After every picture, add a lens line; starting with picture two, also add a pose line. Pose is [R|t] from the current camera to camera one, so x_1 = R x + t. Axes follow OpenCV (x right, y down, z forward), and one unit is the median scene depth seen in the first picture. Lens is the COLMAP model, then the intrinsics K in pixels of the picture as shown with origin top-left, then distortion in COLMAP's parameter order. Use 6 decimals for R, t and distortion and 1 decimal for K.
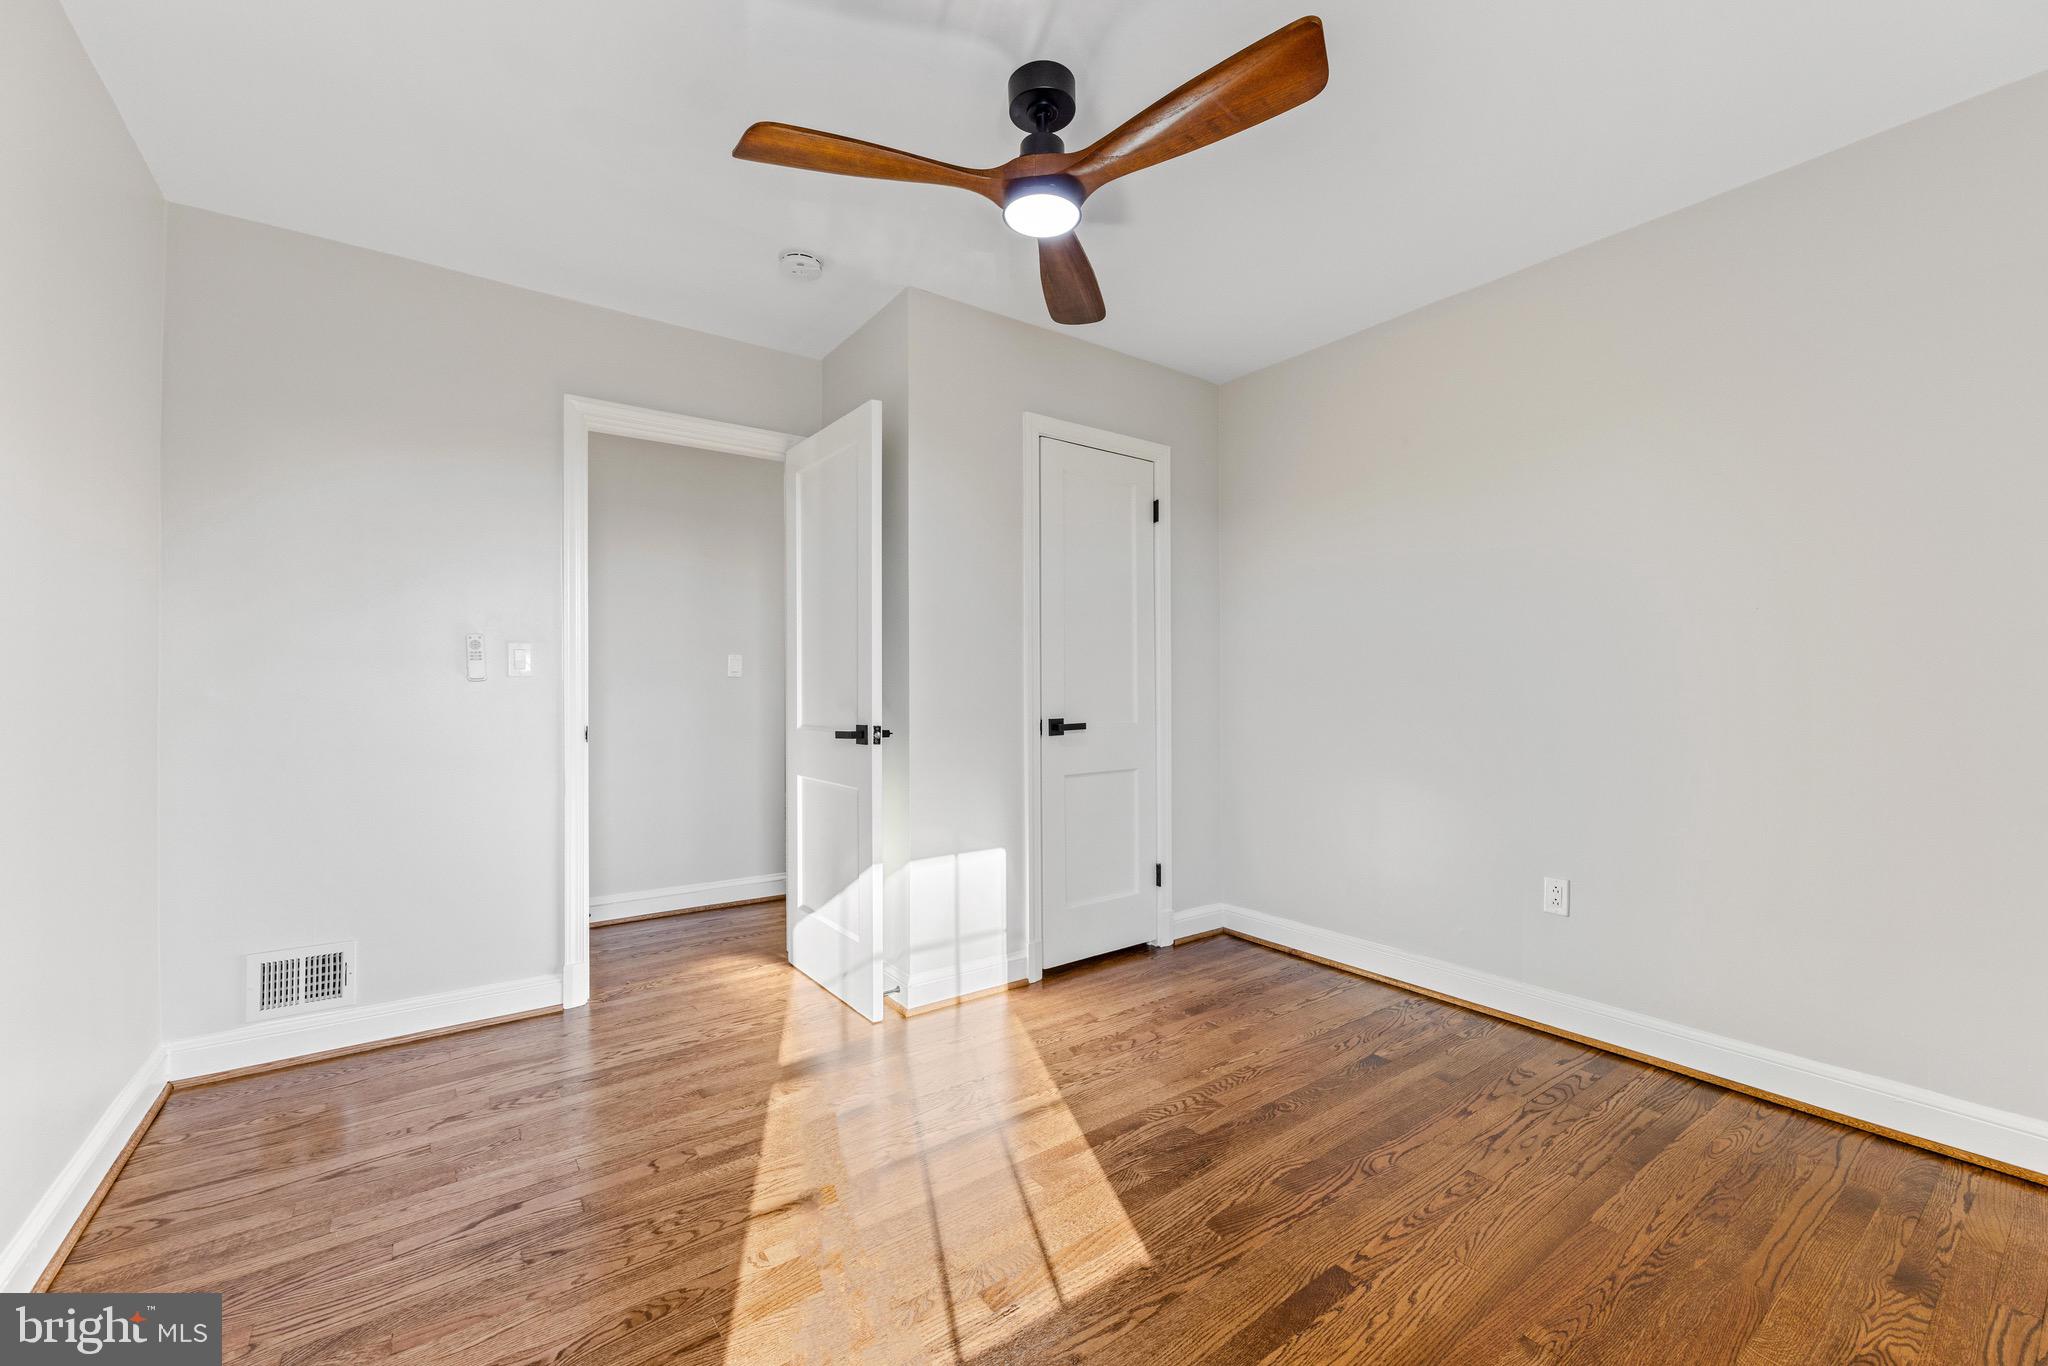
lens RADIAL K [[830.1, 0, 1023.5], [0, 830.1, 682.3], [0, 0, 1]] dist [-0.004745, 0.001624]
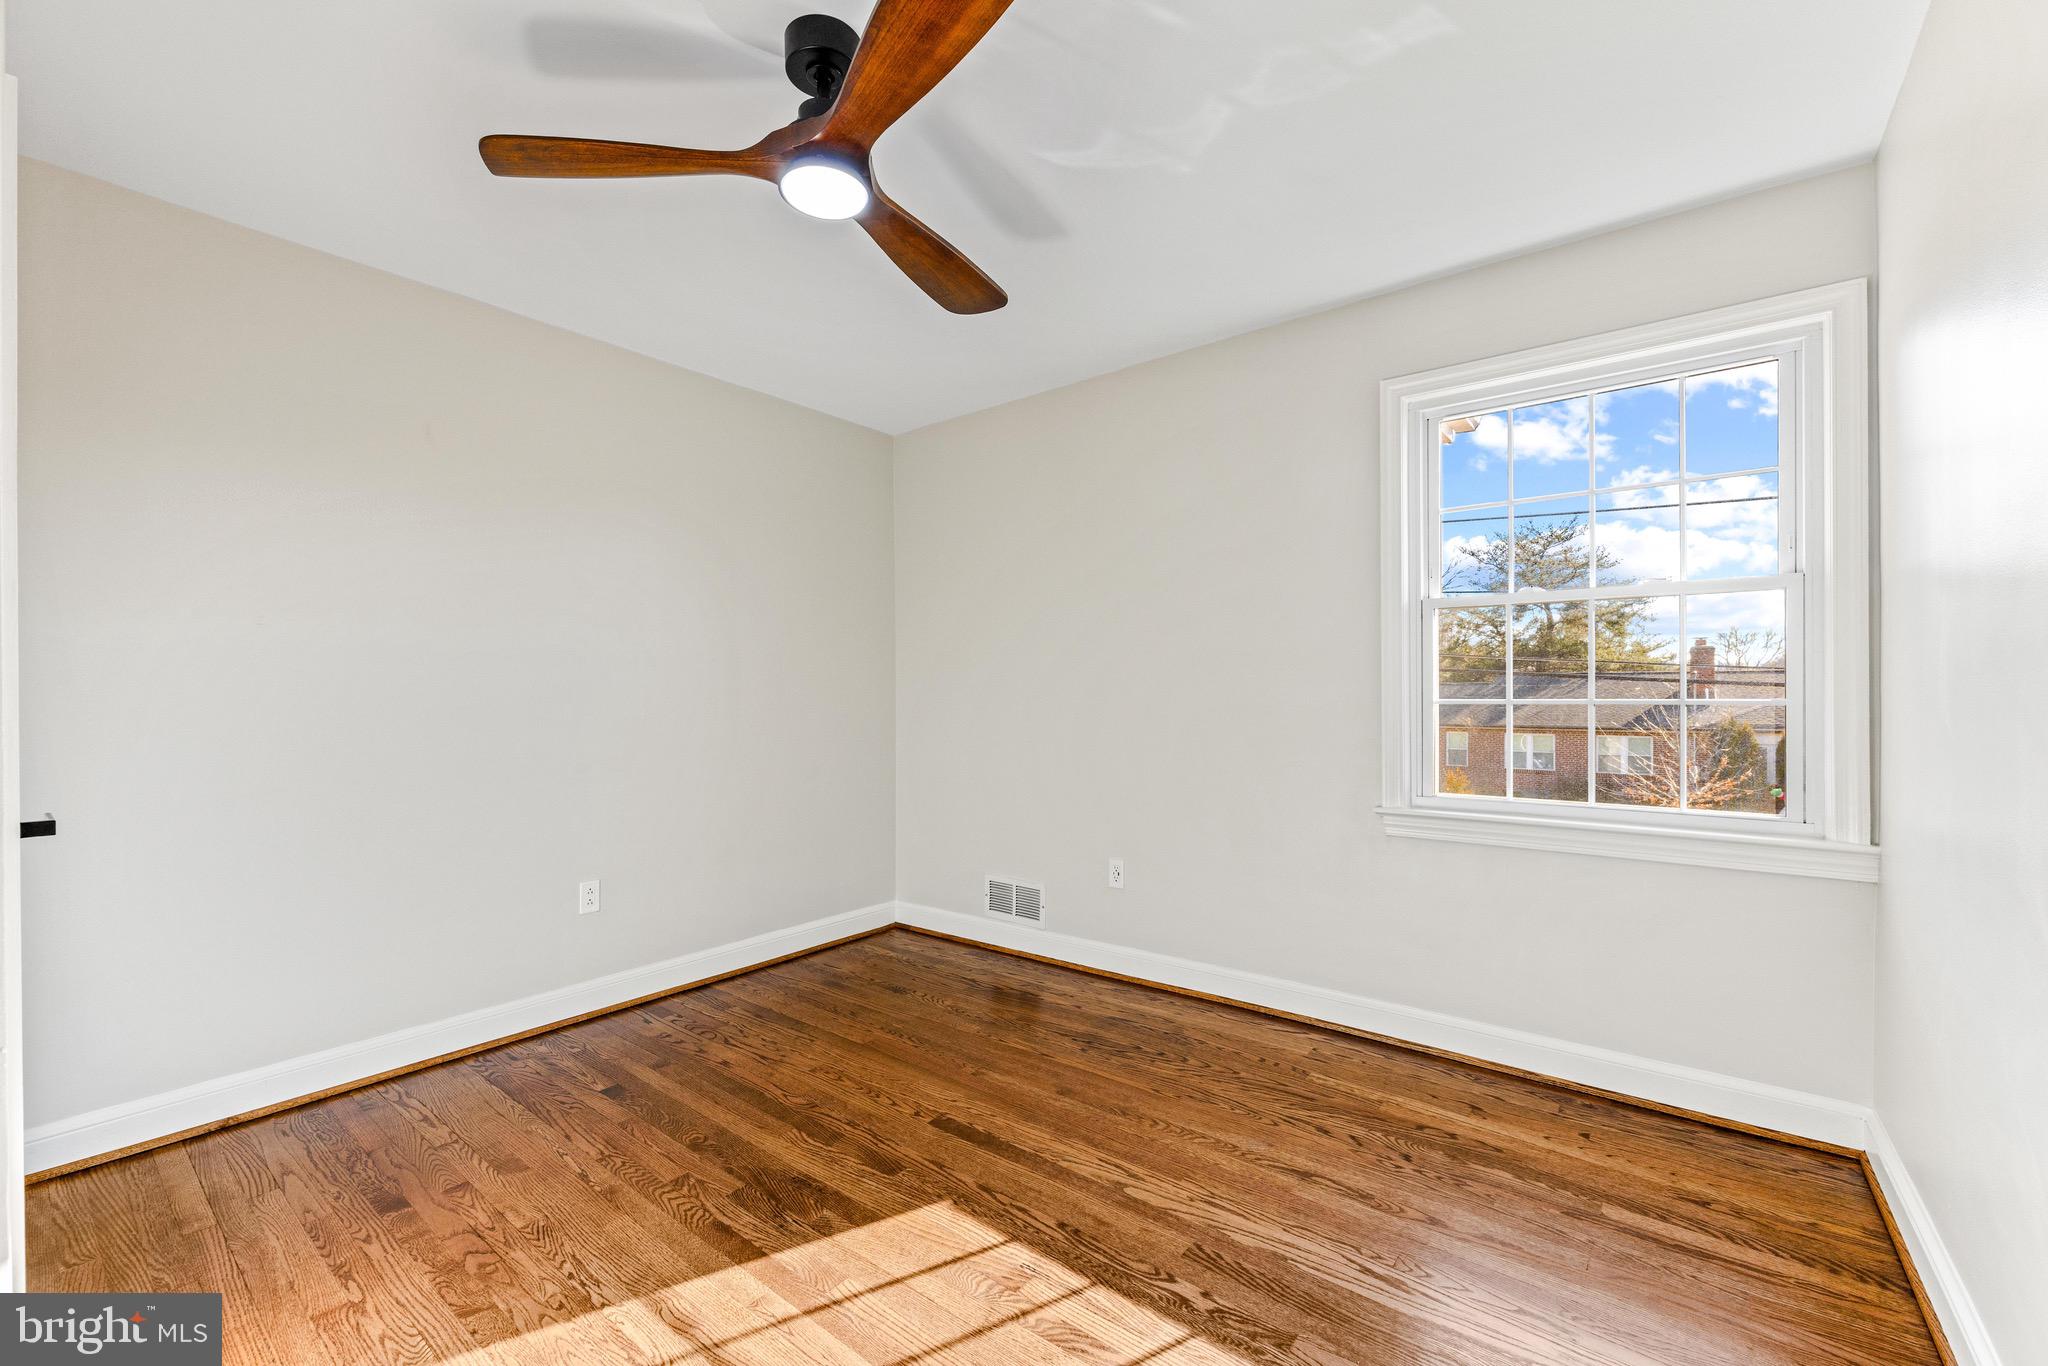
lens RADIAL K [[830.1, 0, 1024.3], [0, 830.1, 691.6], [0, 0, 1]] dist [-0.004745, 0.001624]
pose [[-0.276256, 0.005793, 0.961067, -0.797941], [-0.002421, 0.999974, -0.006723, -0.026479], [-0.961081, -0.004184, -0.276235, 0.938398]]
